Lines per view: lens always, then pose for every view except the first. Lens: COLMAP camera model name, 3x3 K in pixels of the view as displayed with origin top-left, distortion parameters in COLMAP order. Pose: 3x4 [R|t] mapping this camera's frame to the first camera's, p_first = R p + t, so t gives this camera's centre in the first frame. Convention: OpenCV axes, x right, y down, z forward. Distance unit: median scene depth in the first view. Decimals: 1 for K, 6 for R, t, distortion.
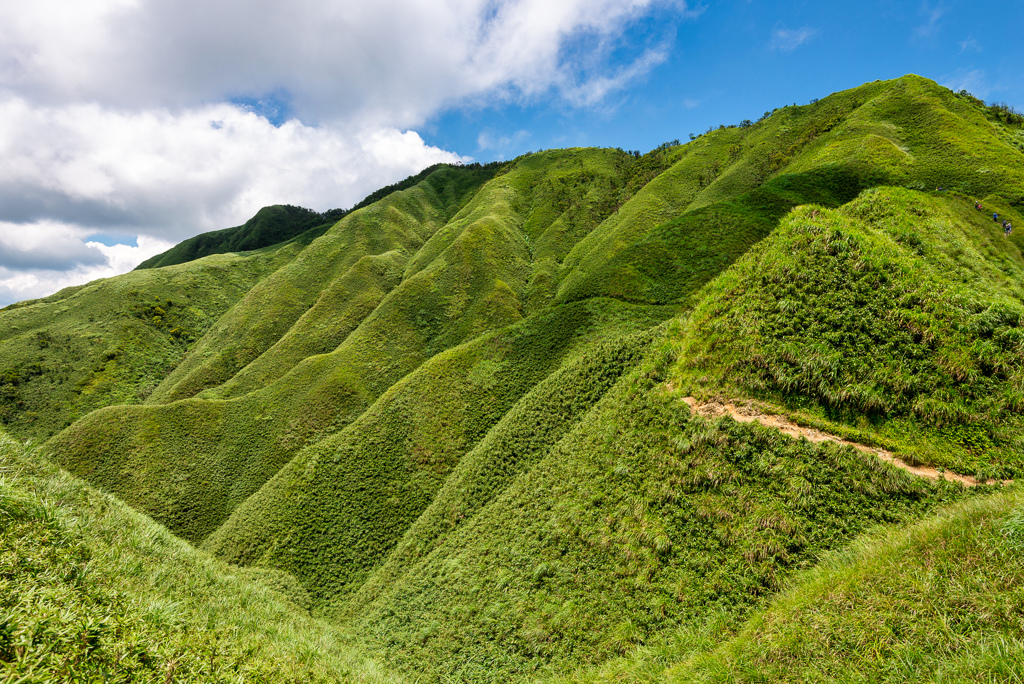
lens RADIAL K [[507.7, 0, 514.1], [0, 507.7, 341.3], [0, 0, 1]] dist [0.038089, -0.030402]
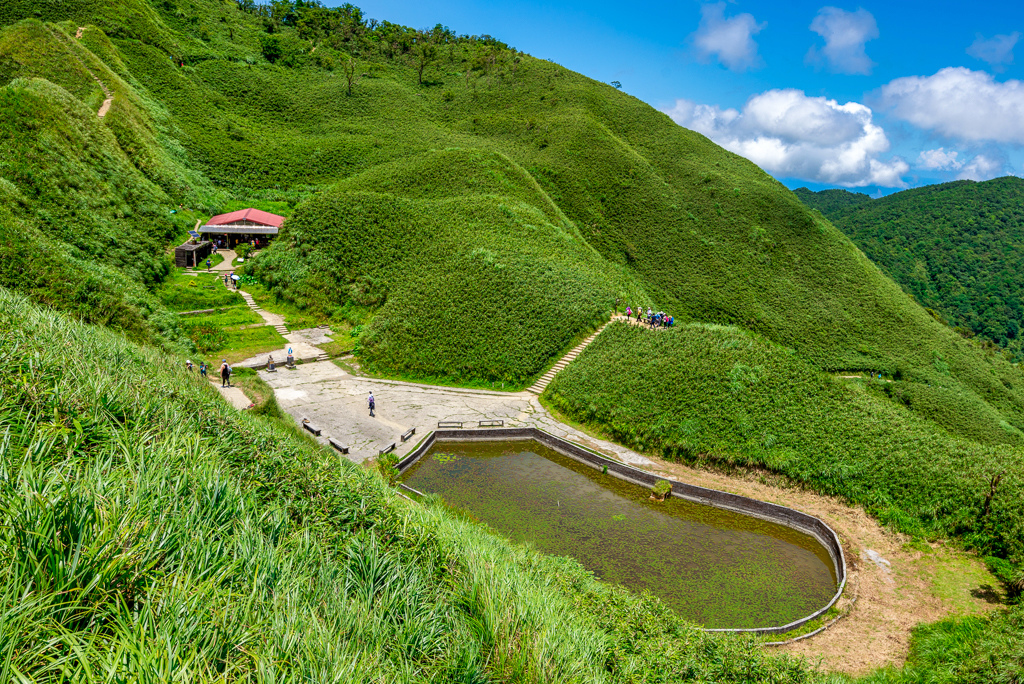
lens RADIAL K [[796.5, 0, 564.2], [0, 796.5, 343.1], [0, 0, 1]] dist [0.042840, -0.029981]
pose [[0.326742, -0.221247, 0.918852, -0.227385], [-0.037770, 0.968380, 0.246603, -0.120608], [-0.944358, -0.115281, 0.308054, -0.288027]]
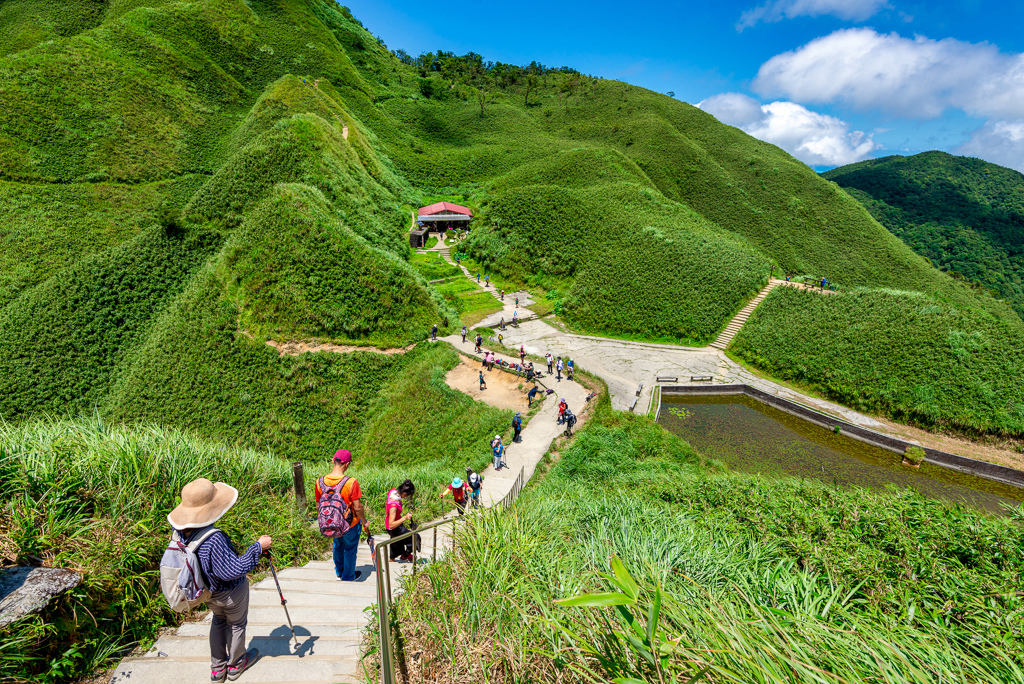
lens RADIAL K [[496.8, 0, 491.9], [0, 496.8, 340.3], [0, 0, 1]] dist [0.048789, -0.031475]
pose [[0.476883, -0.326357, 0.816133, -0.150328], [0.018809, 0.932091, 0.361736, -0.109692], [-0.878765, -0.157155, 0.450637, -0.085204]]
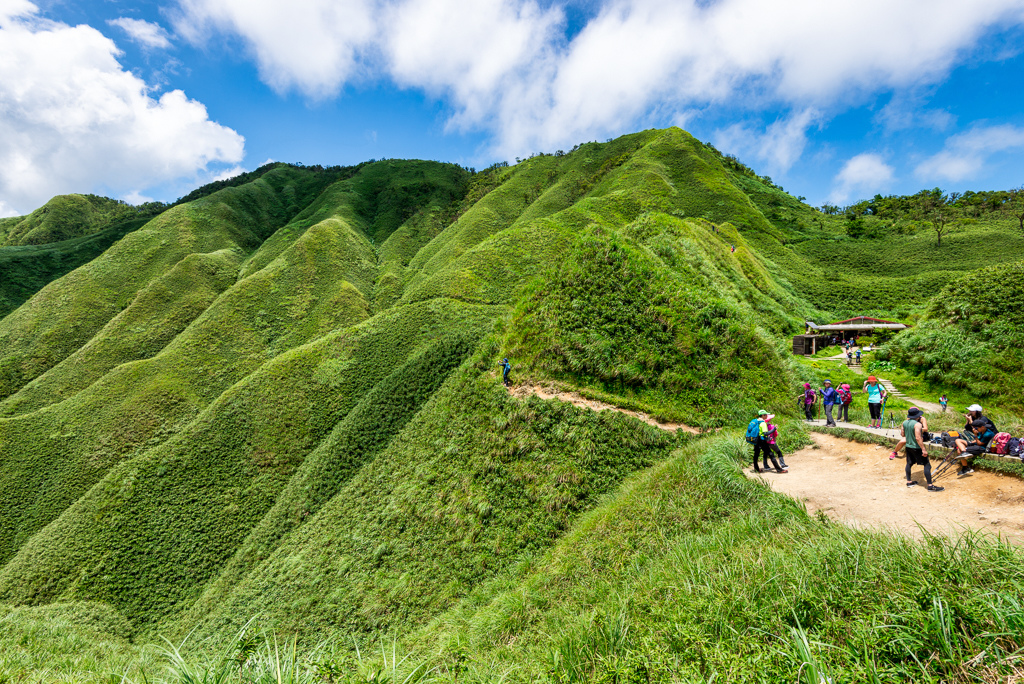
lens RADIAL K [[461.7, 0, 514.6], [0, 461.7, 340.5], [0, 0, 1]] dist [0.037282, -0.024125]
pose [[0.951104, -0.029554, 0.307454, 0.007722], [0.027858, 0.999563, 0.009905, 0.000737], [-0.307612, -0.000856, 0.951511, -0.005585]]
